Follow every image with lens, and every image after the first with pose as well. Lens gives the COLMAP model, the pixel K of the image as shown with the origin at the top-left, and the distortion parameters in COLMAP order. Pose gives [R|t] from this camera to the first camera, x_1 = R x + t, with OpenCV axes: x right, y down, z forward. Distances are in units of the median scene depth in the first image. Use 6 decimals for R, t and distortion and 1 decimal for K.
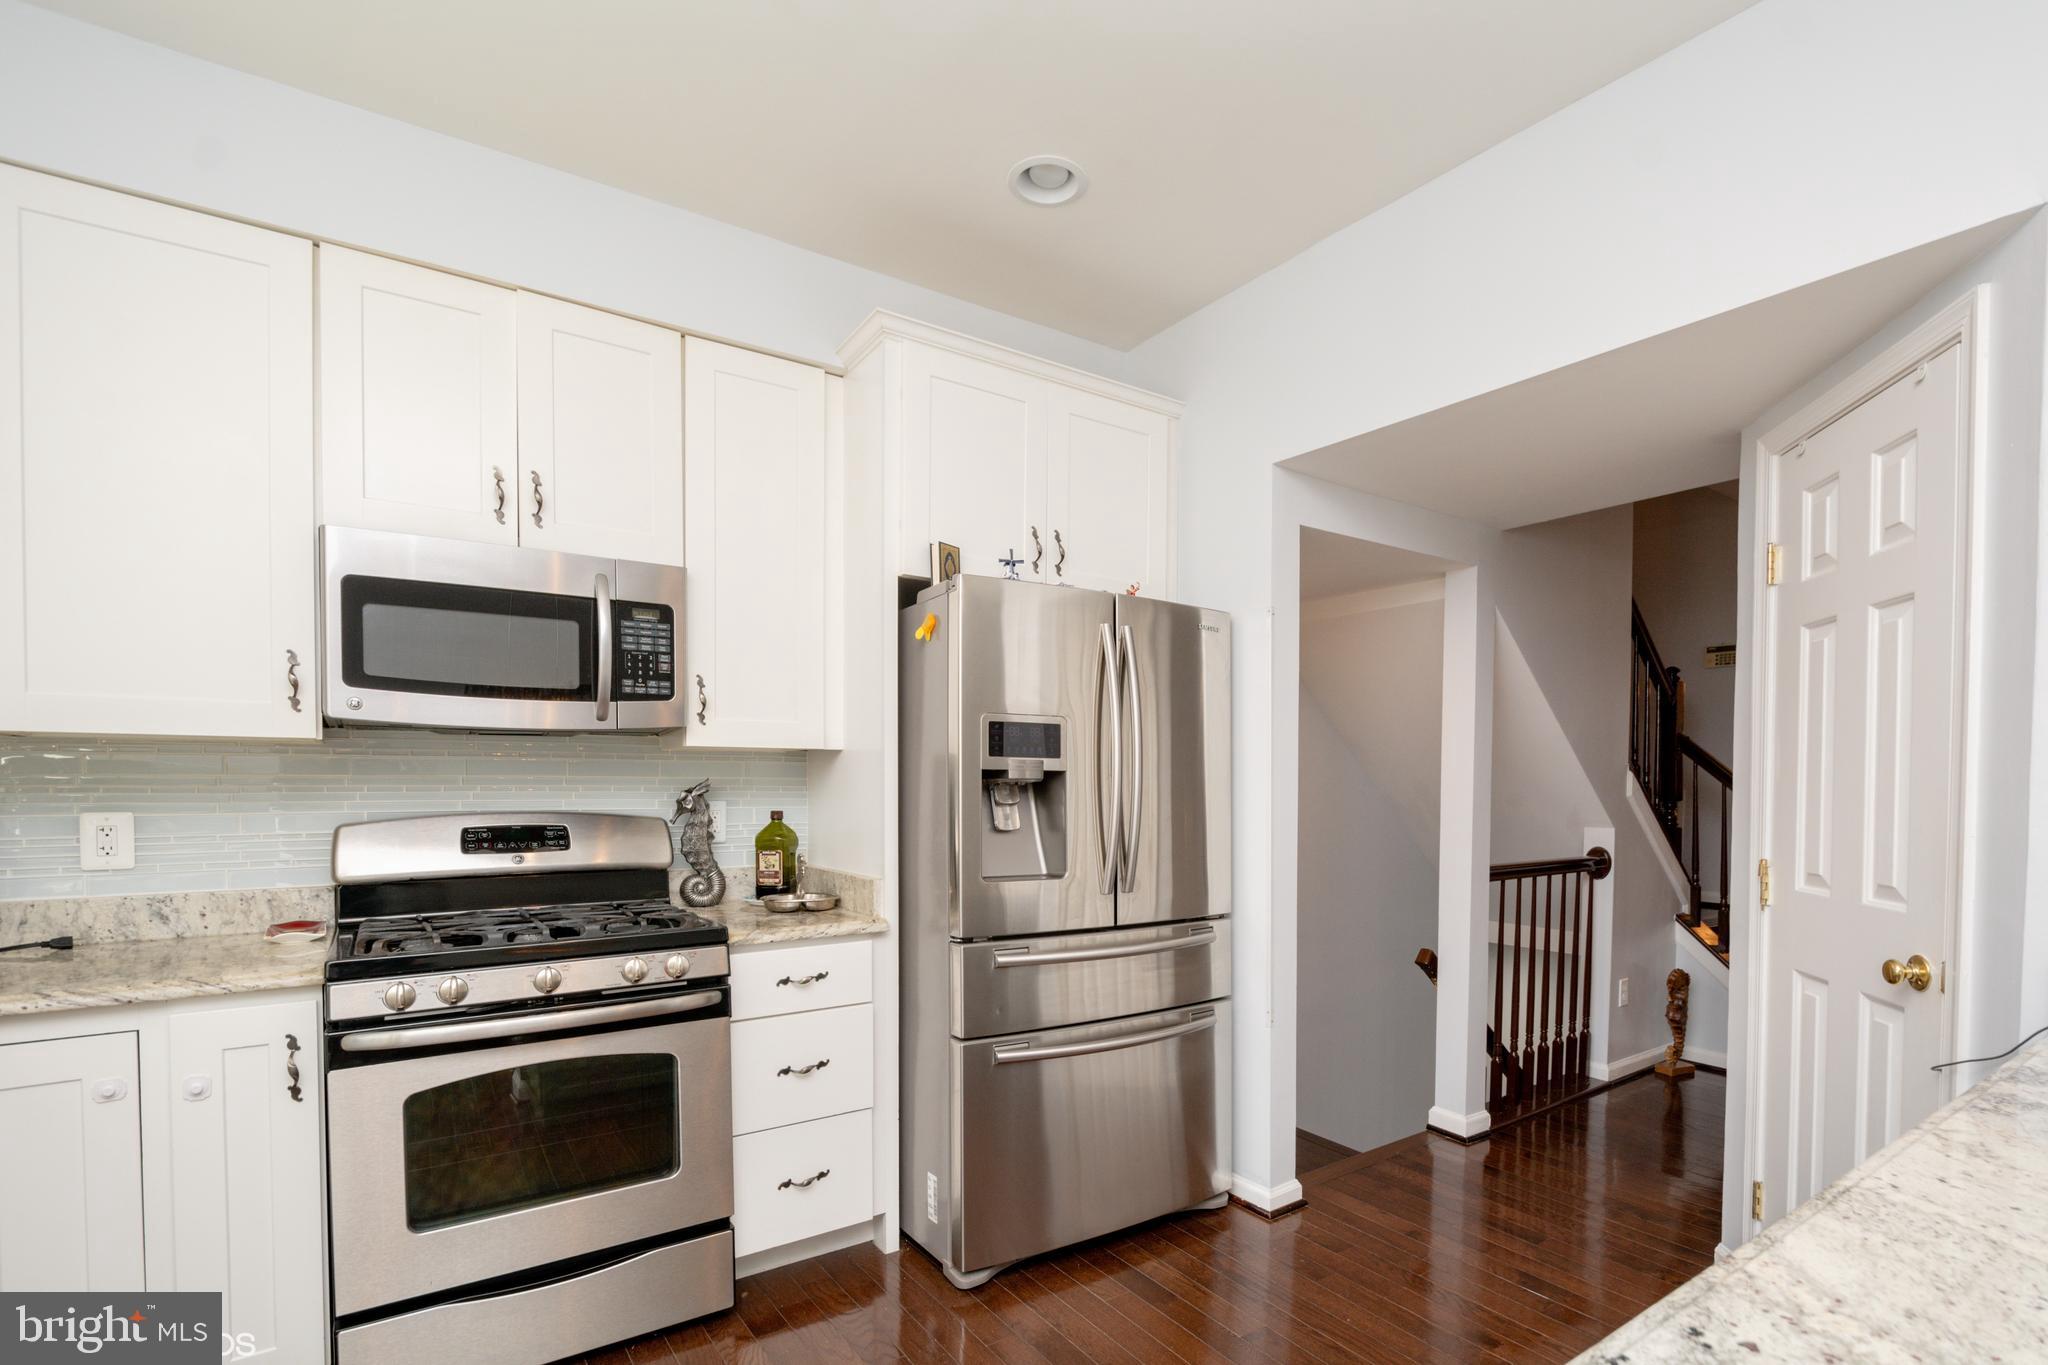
lens RADIAL K [[937.1, 0, 1028.6], [0, 937.1, 786.8], [0, 0, 1]] dist [-0.001374, 0.000177]
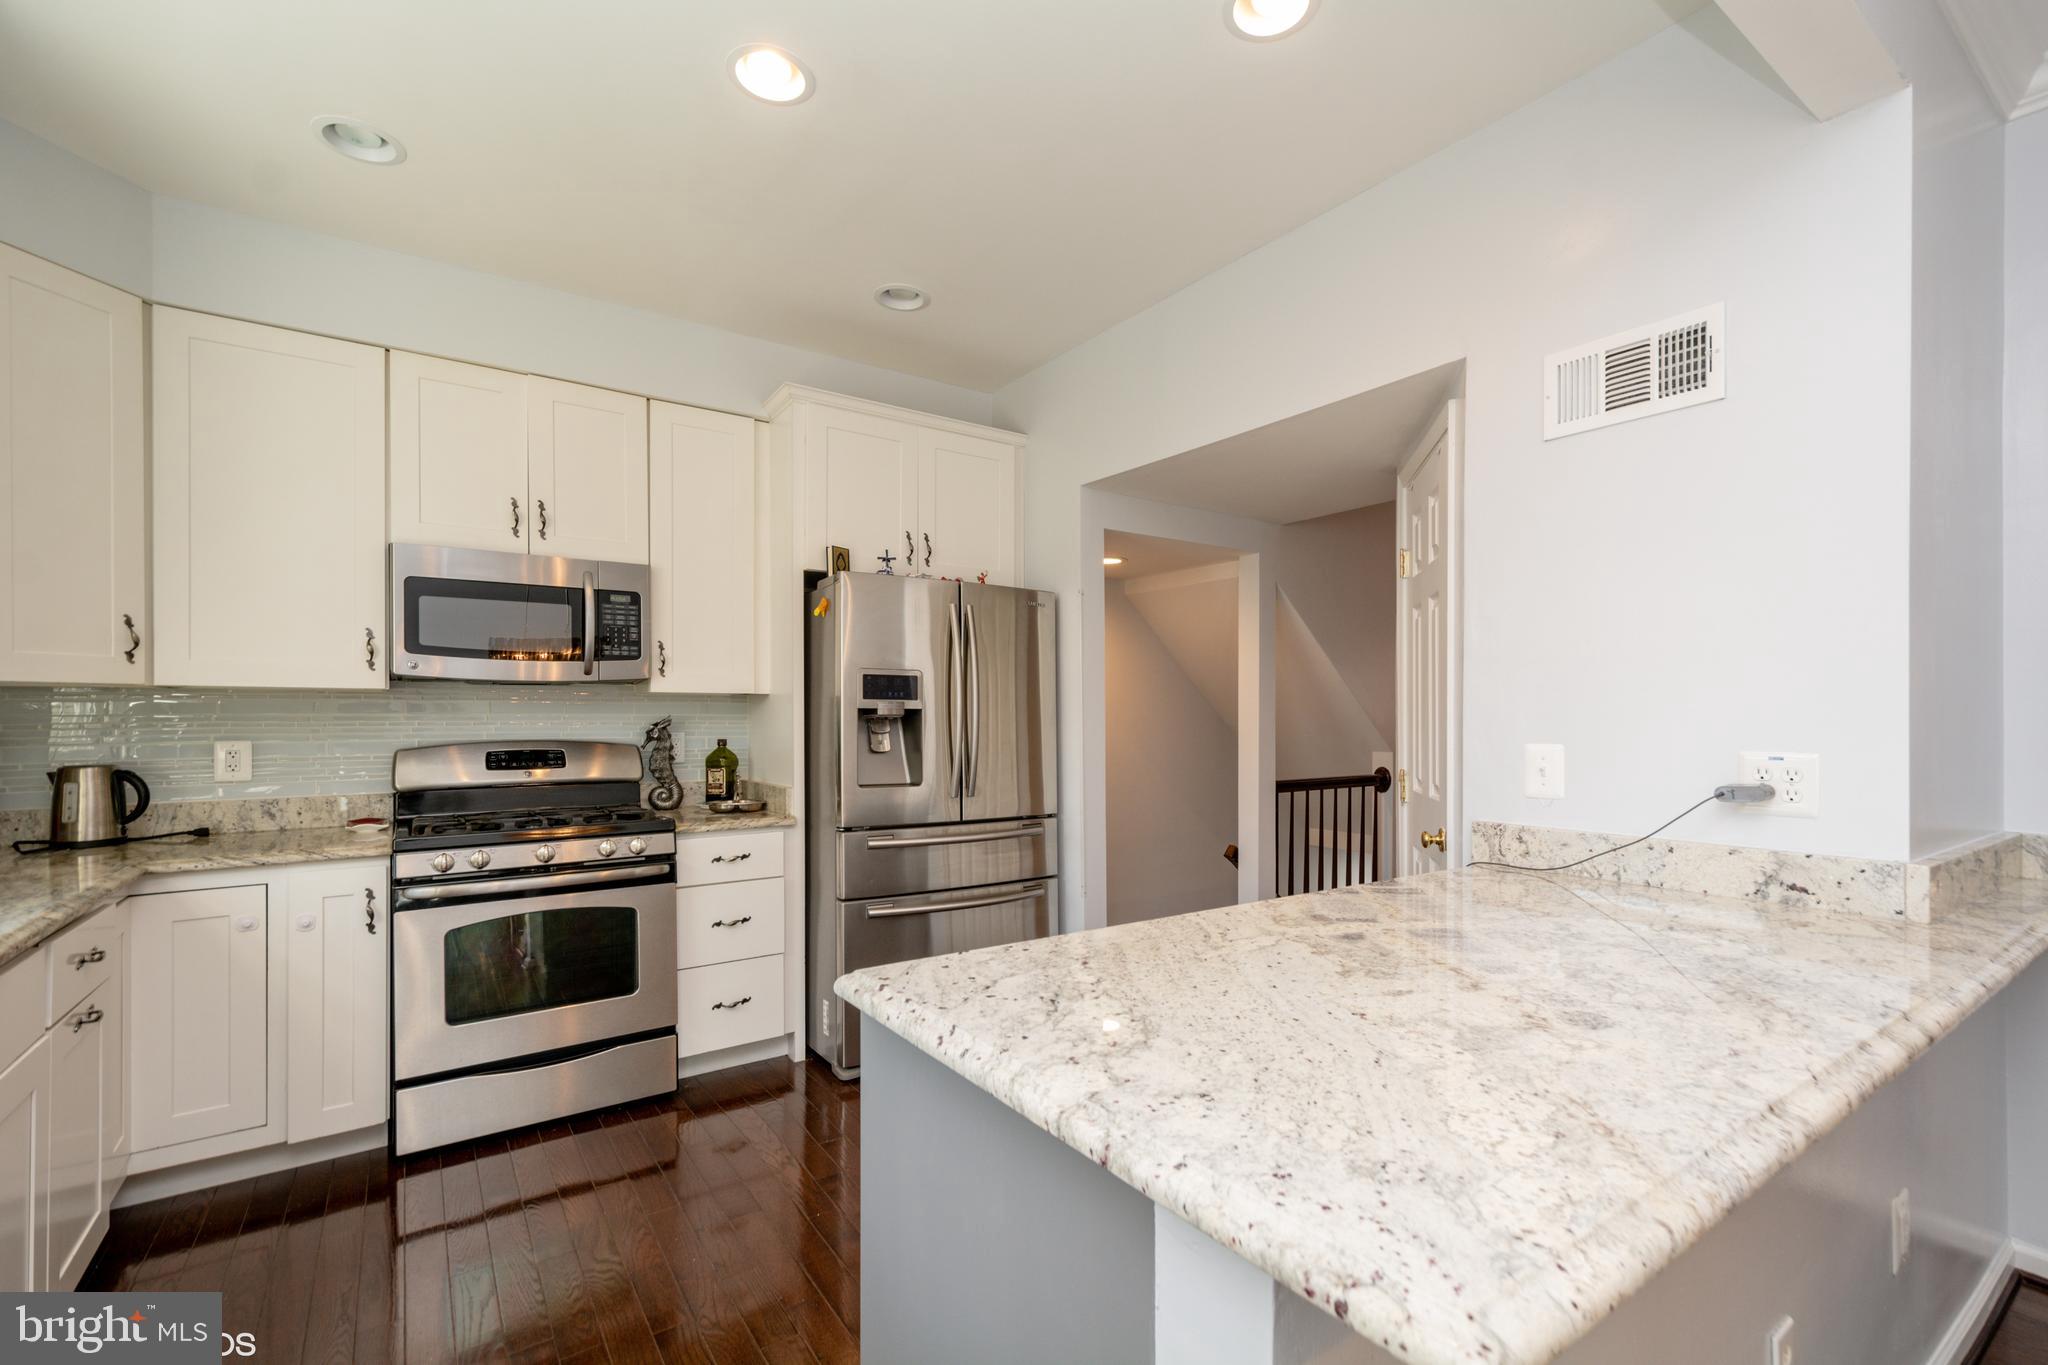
lens RADIAL K [[876.3, 0, 1019.3], [0, 876.3, 704.3], [0, 0, 1]] dist [0.018345, 0.000113]
pose [[0.999994, -0.003435, 0.000665, 0.187330], [0.003448, 0.999791, -0.020128, 0.002736], [-0.000596, 0.020130, 0.999797, -0.314985]]
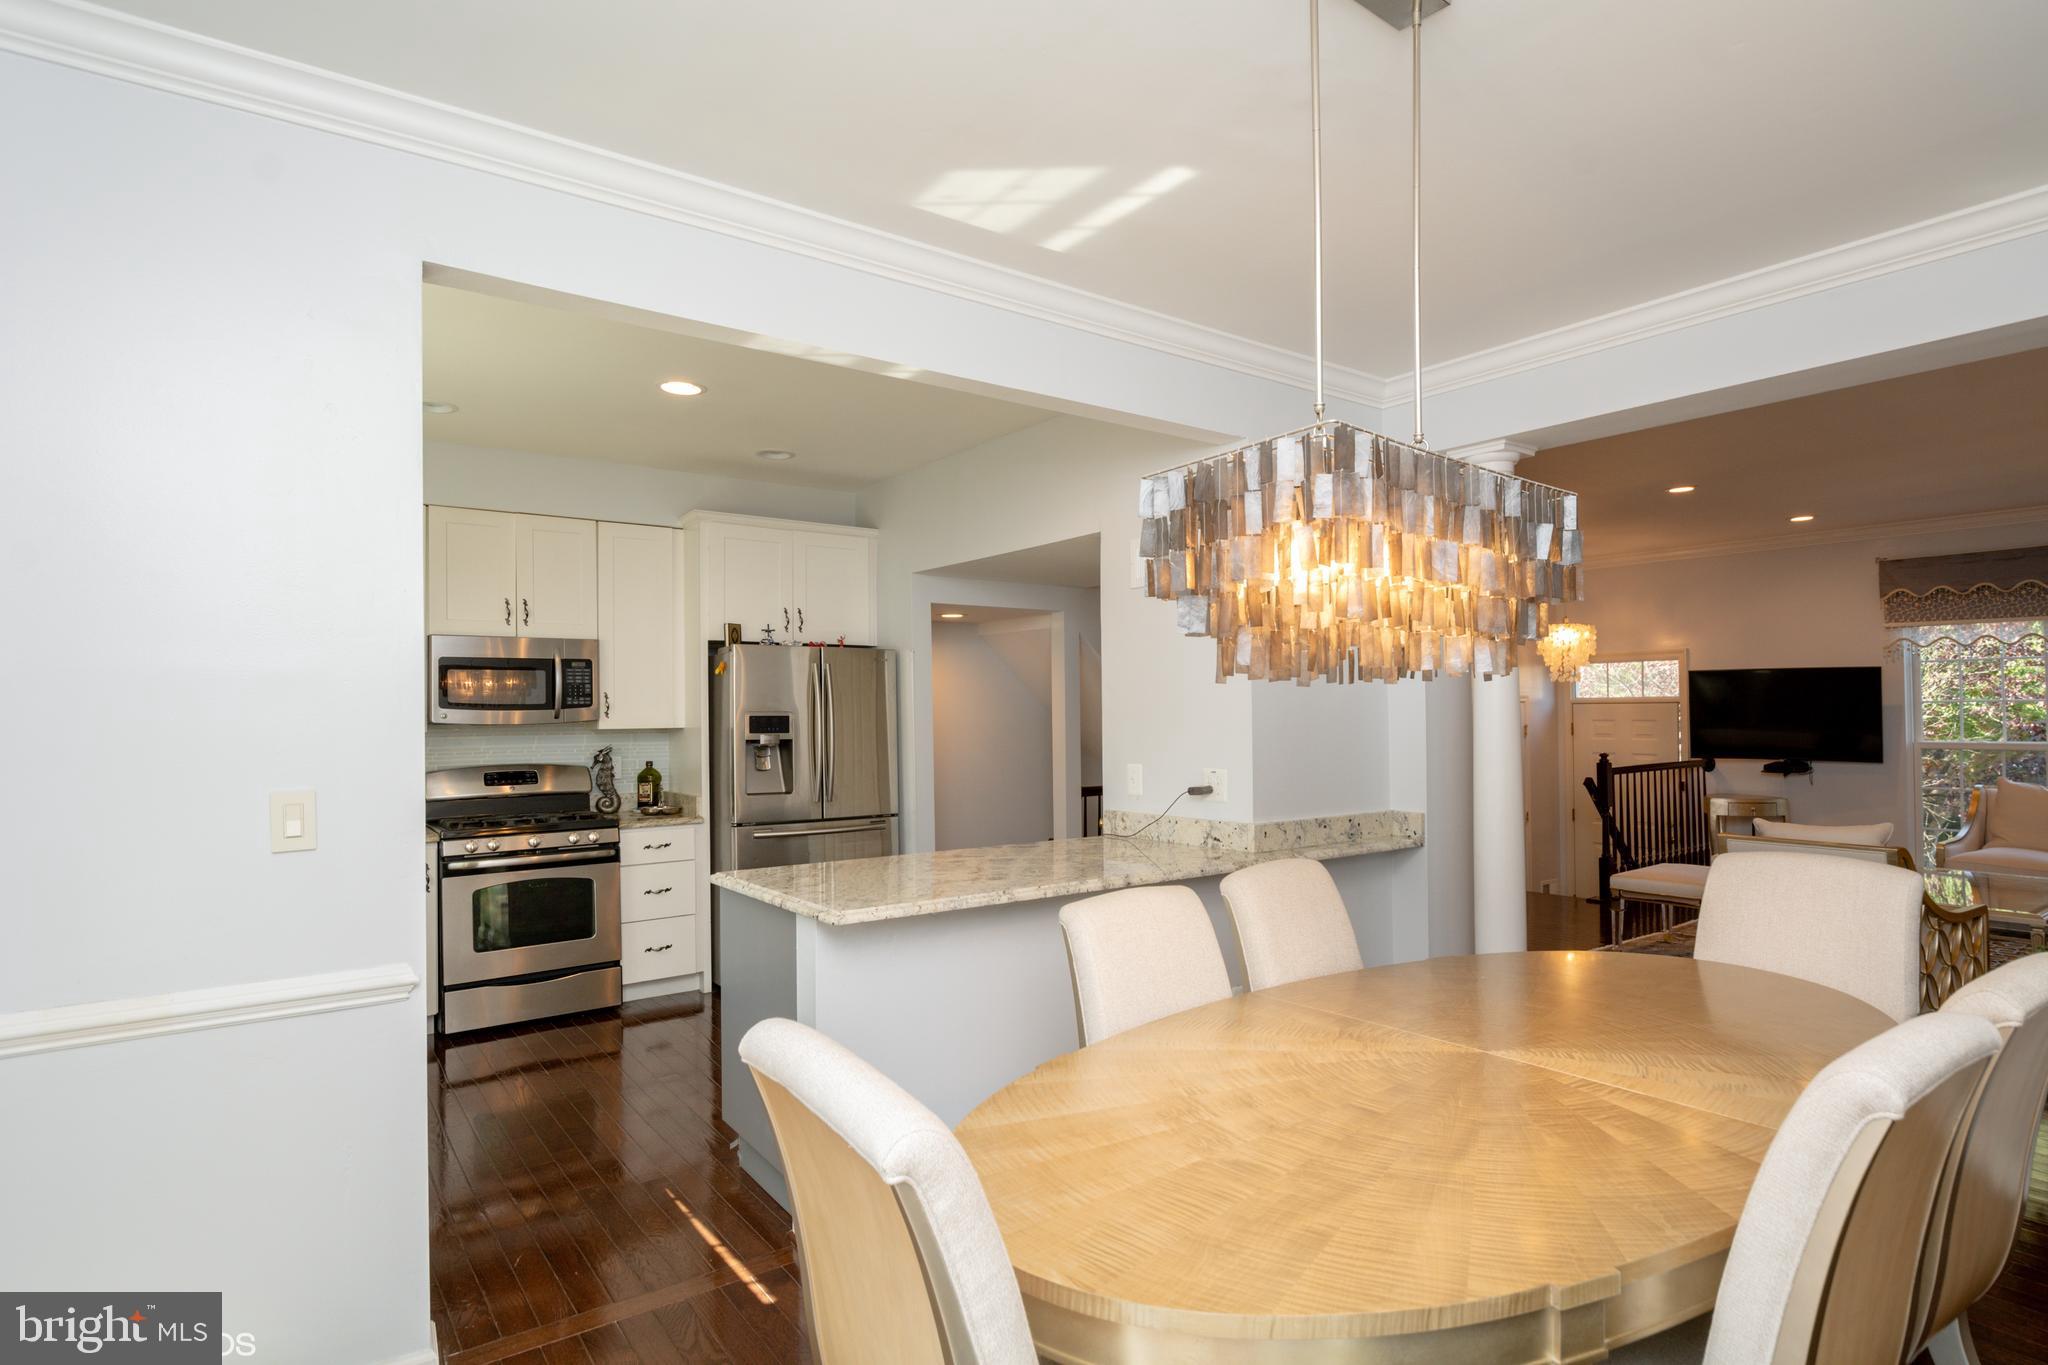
lens RADIAL K [[1045.2, 0, 1024.0], [0, 1045.2, 682.5], [0, 0, 1]] dist [-0.014635, -0.001104]
pose [[0.999498, -0.013047, 0.028863, 0.472925], [0.014072, 0.999267, -0.035604, -0.052399], [-0.028378, 0.035992, 0.998949, -1.235366]]
